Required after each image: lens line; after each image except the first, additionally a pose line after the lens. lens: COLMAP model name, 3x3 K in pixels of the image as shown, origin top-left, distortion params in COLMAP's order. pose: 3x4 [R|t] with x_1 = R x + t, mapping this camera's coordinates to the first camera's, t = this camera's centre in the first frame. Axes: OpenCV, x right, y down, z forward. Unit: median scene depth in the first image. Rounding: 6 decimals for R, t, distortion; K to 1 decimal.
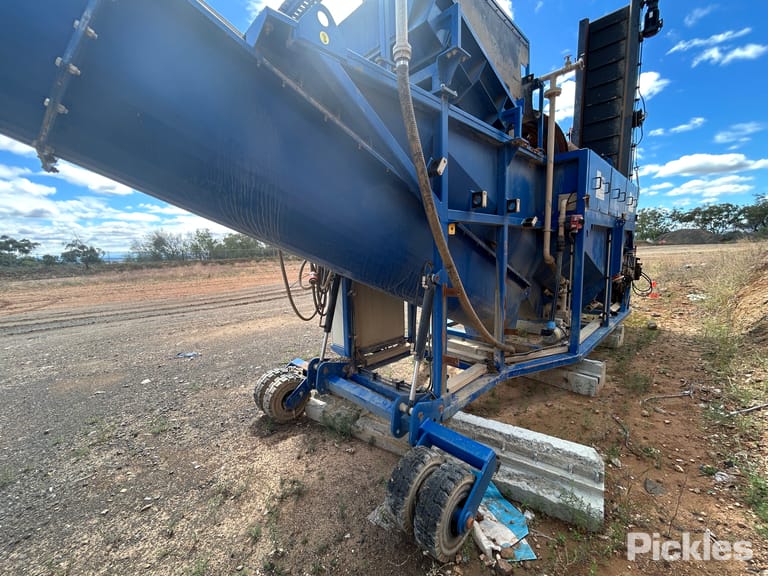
lens RADIAL K [[310.1, 0, 383.4], [0, 310.1, 287.1], [0, 0, 1]] dist [0.000711, -0.000139]
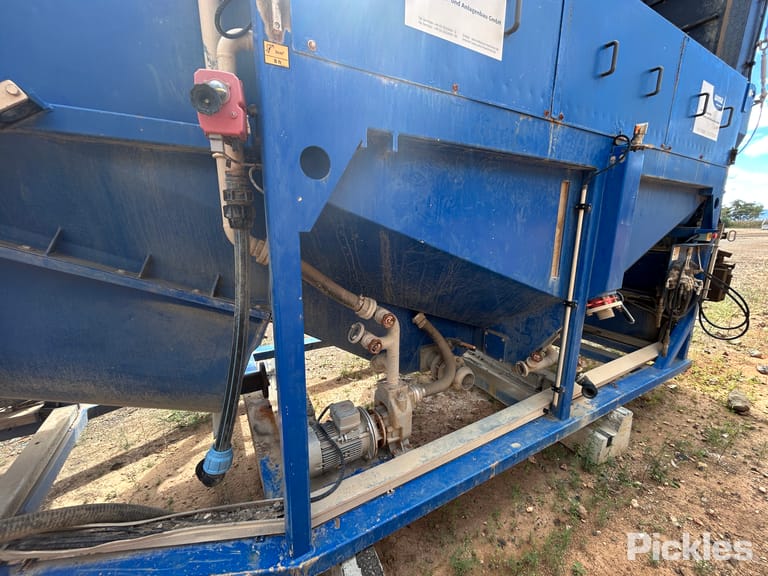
lens RADIAL K [[310.1, 0, 387.3], [0, 310.1, 289.0], [0, 0, 1]] dist [0.000711, -0.000139]
pose [[0.964860, 0.090036, -0.246856, 0.675263], [-0.064781, 0.991972, 0.108601, -0.084636], [0.254652, -0.088793, 0.962948, 0.645589]]
